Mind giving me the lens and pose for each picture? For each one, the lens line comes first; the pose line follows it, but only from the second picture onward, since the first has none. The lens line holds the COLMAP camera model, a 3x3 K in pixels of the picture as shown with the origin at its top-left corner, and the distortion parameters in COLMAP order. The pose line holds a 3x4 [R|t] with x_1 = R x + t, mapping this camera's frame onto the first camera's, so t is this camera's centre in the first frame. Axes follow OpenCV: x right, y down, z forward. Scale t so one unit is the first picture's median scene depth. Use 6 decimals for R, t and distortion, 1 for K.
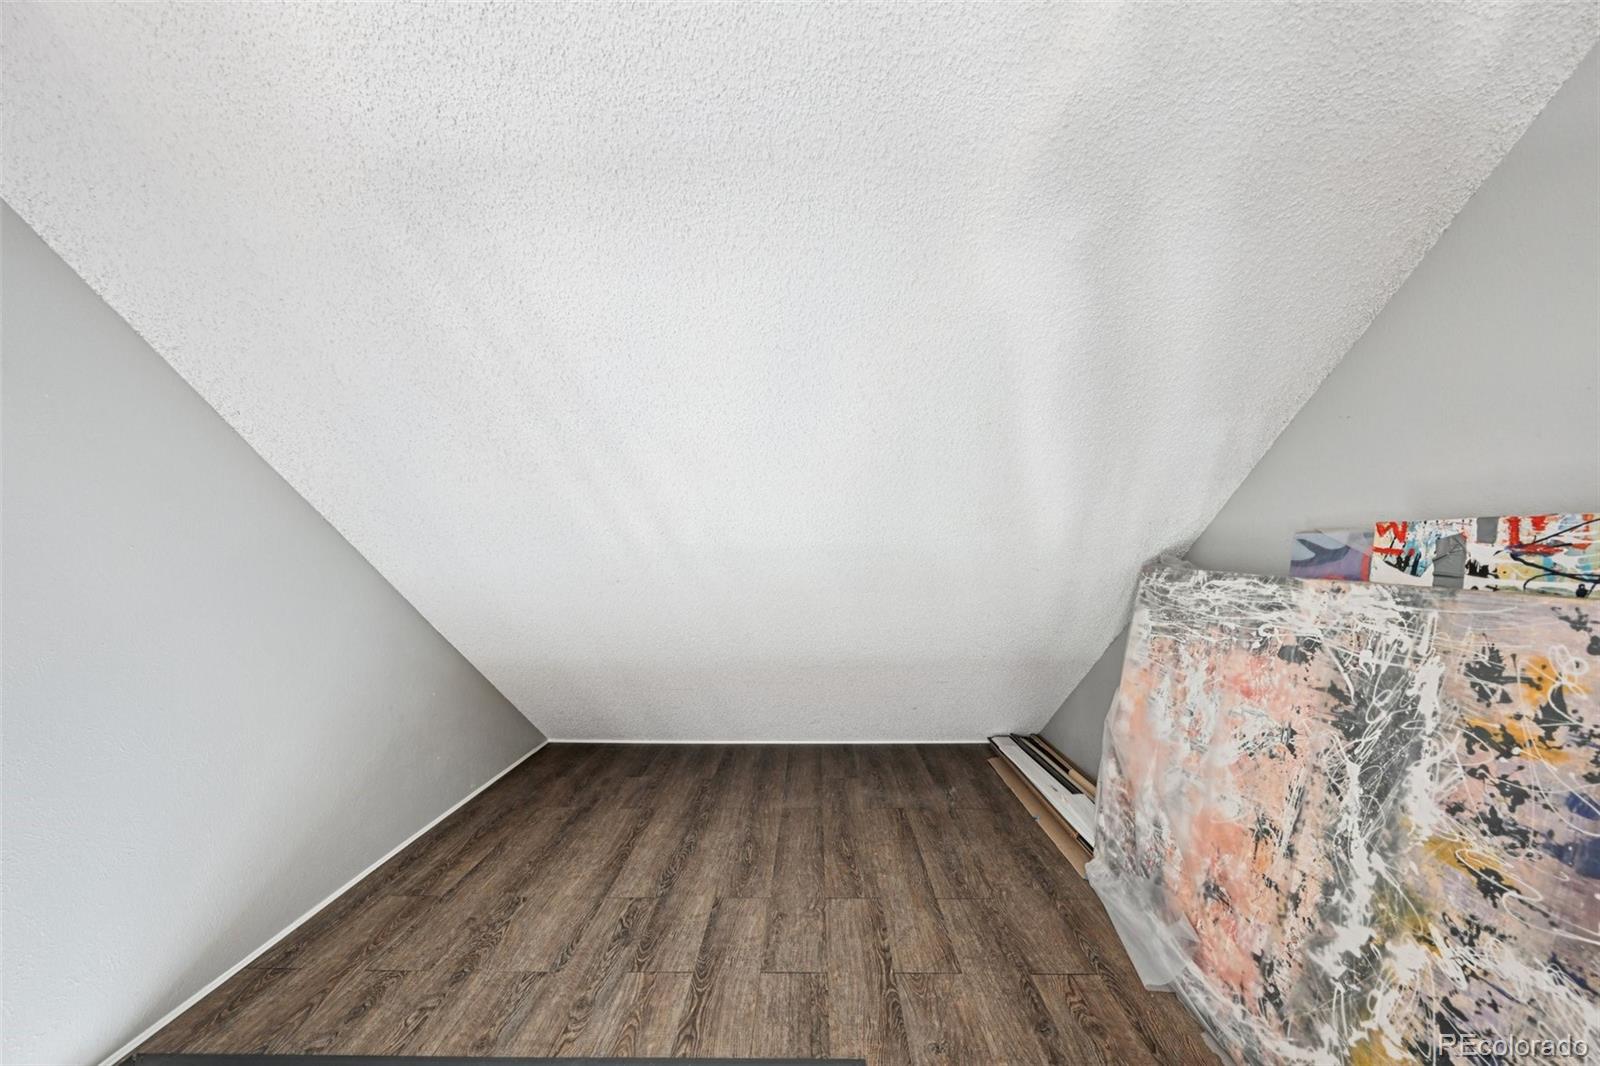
lens RADIAL K [[634.2, 0, 807.7], [0, 634.2, 542.6], [0, 0, 1]] dist [0.003863, 0.000726]
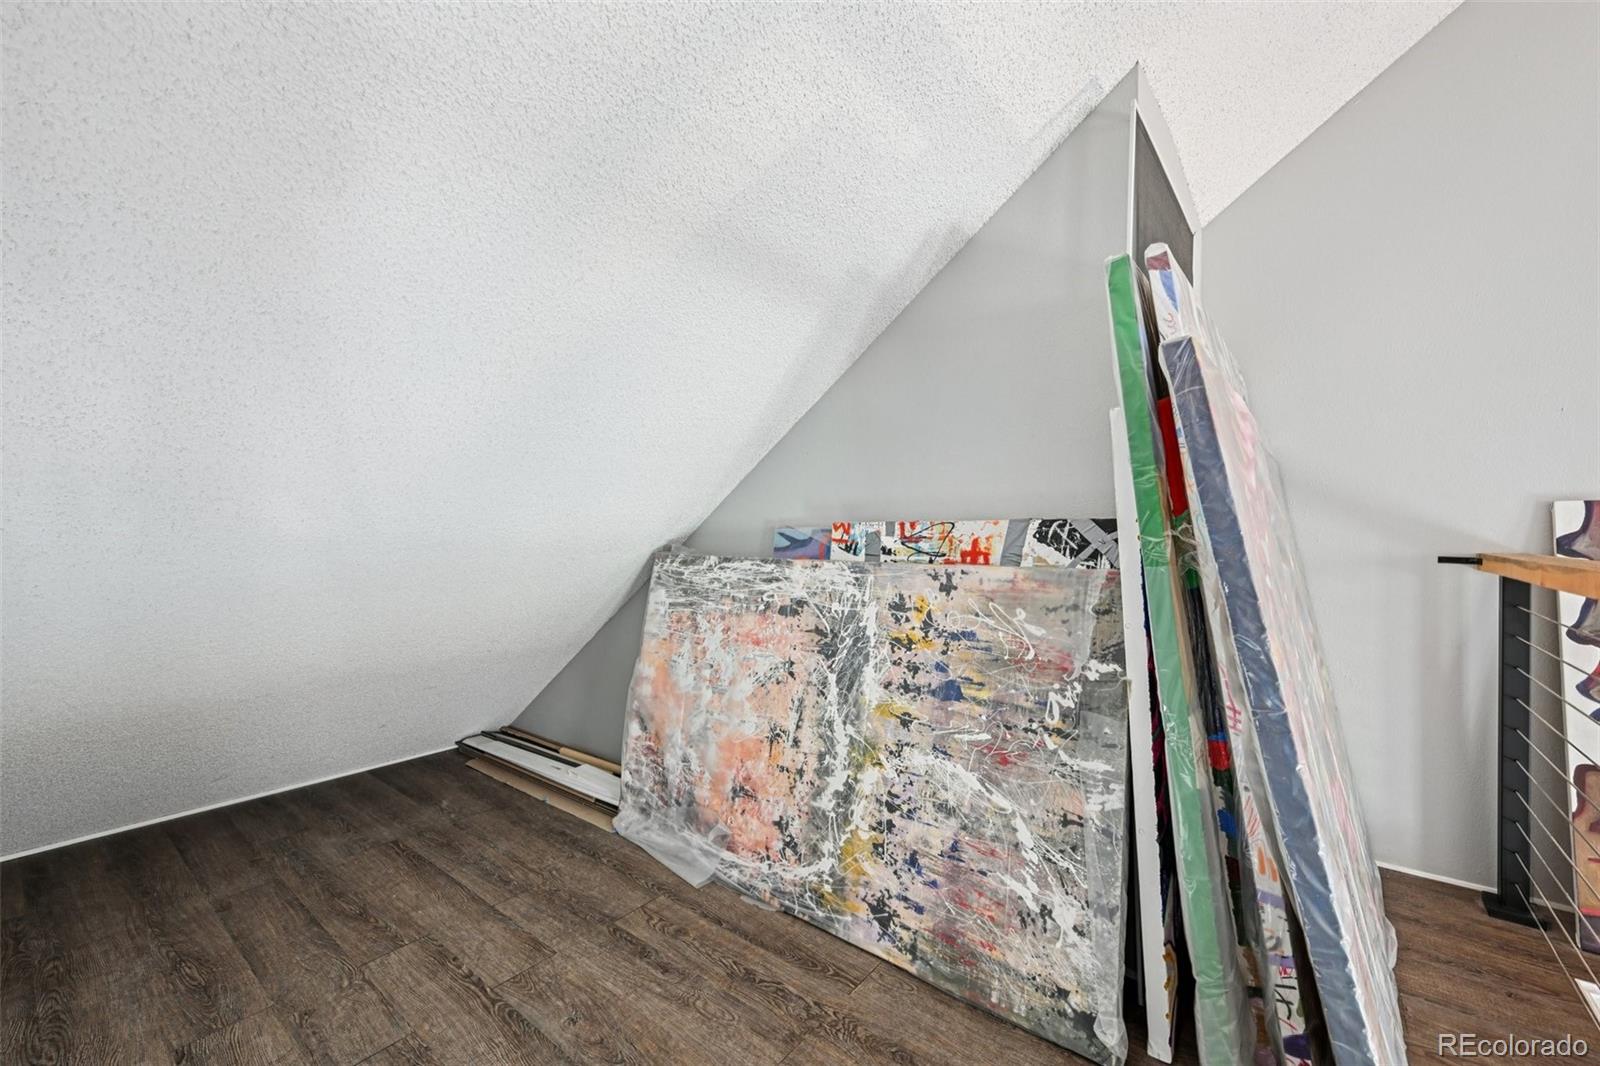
lens RADIAL K [[634.2, 0, 804.5], [0, 634.2, 534.8], [0, 0, 1]] dist [0.003863, 0.000726]
pose [[0.618025, 0.006146, 0.786134, -0.373758], [-0.008097, 0.999966, -0.001453, 0.001388], [-0.786117, -0.005467, 0.618054, 0.064450]]
